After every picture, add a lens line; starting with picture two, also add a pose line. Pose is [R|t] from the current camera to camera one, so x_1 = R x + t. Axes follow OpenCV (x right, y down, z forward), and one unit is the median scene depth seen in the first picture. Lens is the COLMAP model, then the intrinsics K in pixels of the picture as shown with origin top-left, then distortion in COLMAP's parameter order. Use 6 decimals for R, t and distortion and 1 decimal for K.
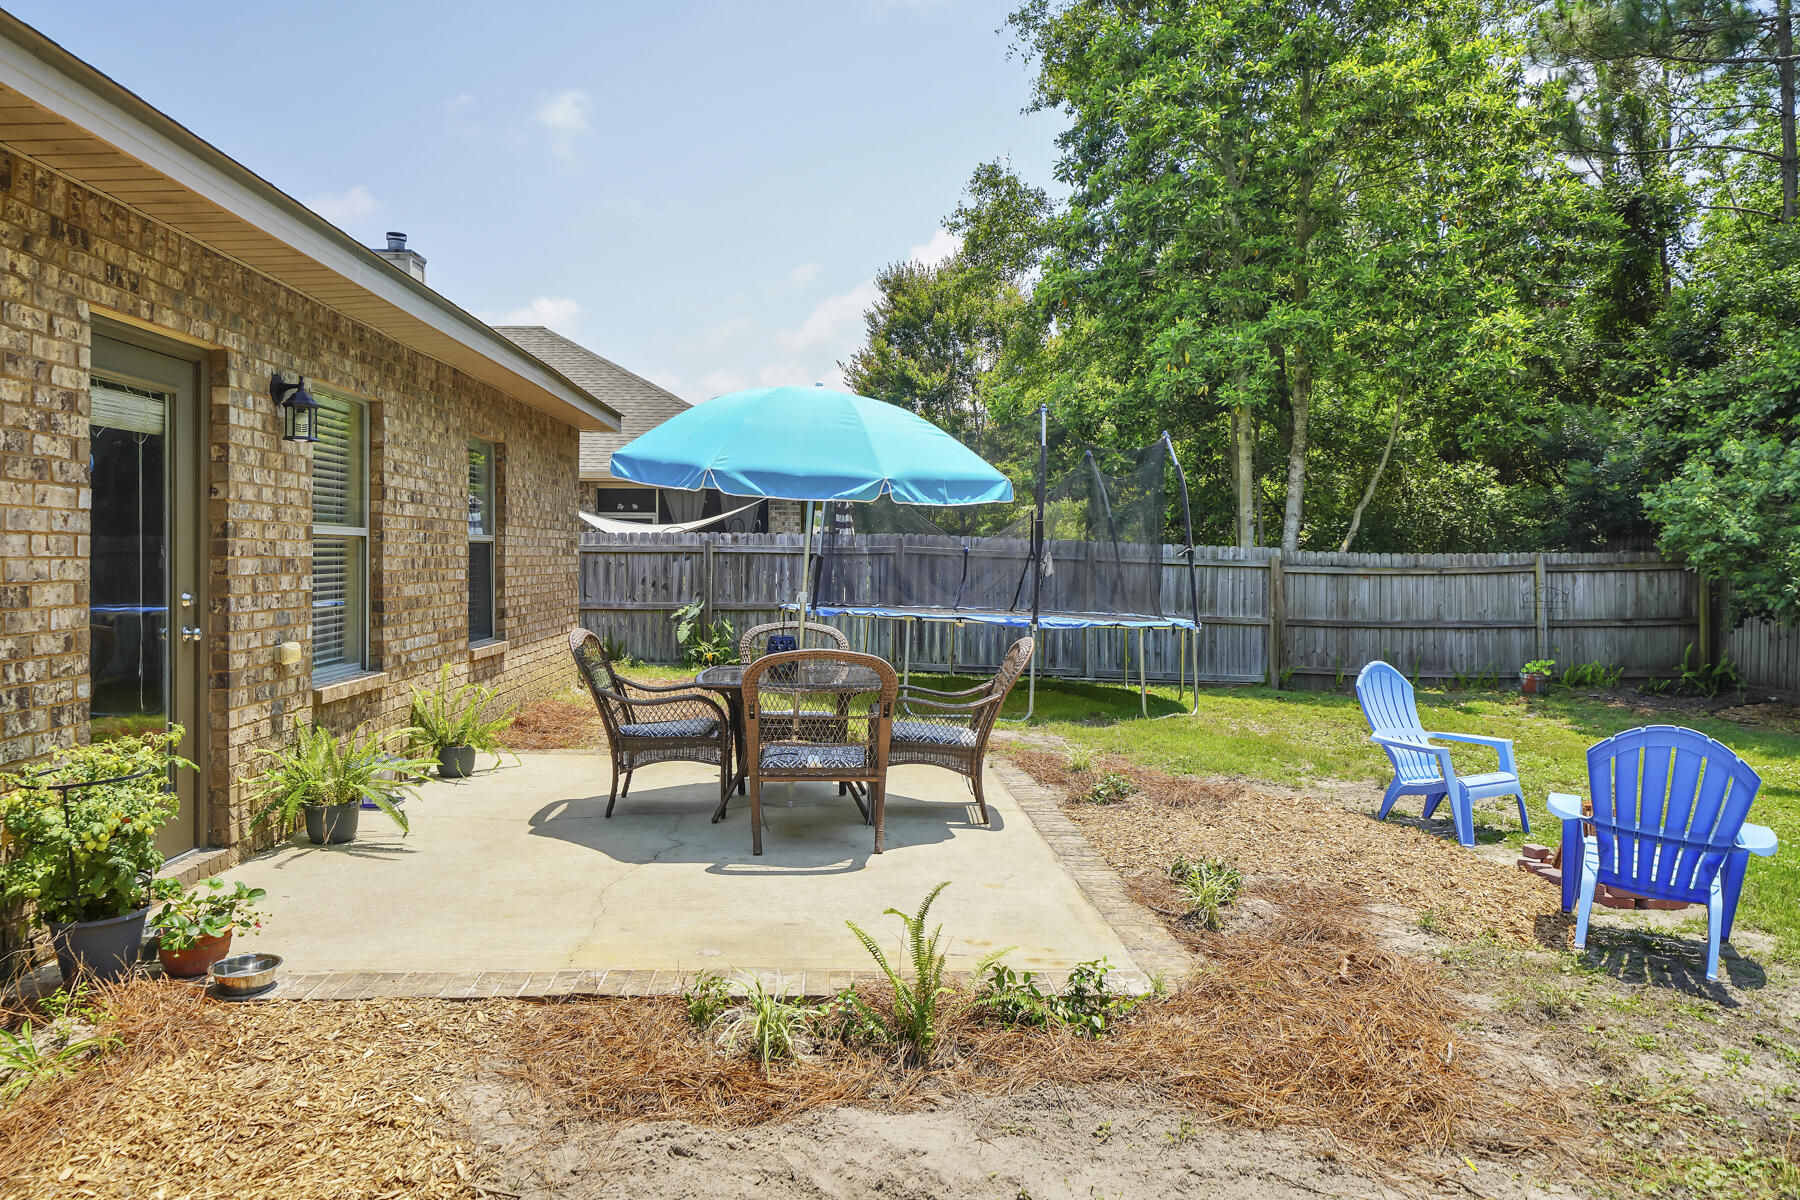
lens RADIAL K [[1178.7, 0, 898.1], [0, 1178.7, 573.7], [0, 0, 1]] dist [-0.005486, -0.000045]
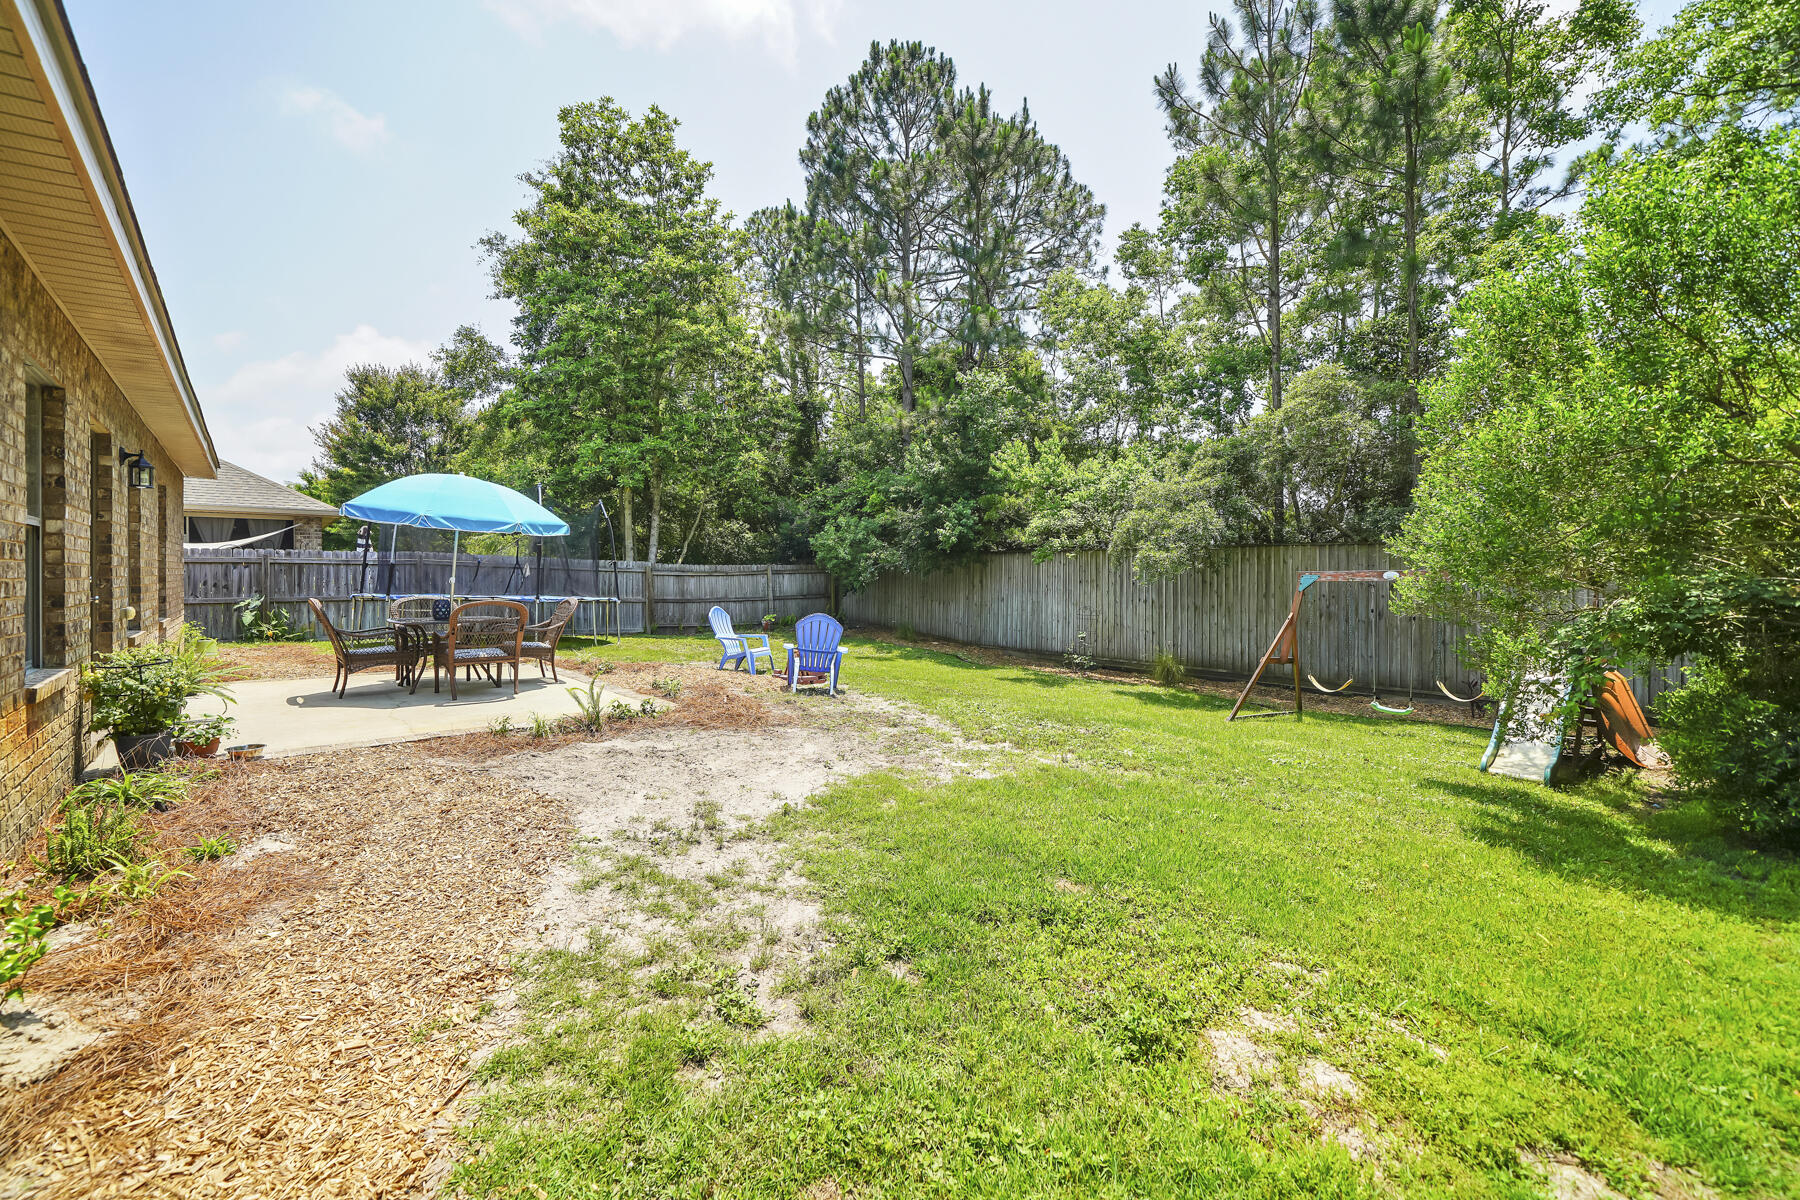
lens RADIAL K [[954.8, 0, 900.0], [0, 954.8, 600.0], [0, 0, 1]] dist [-0.000556, 0.000027]
pose [[0.790241, -0.014789, 0.612617, -0.318083], [0.012358, 0.999890, 0.008196, 0.033654], [-0.612671, 0.001093, 0.790337, -0.497616]]
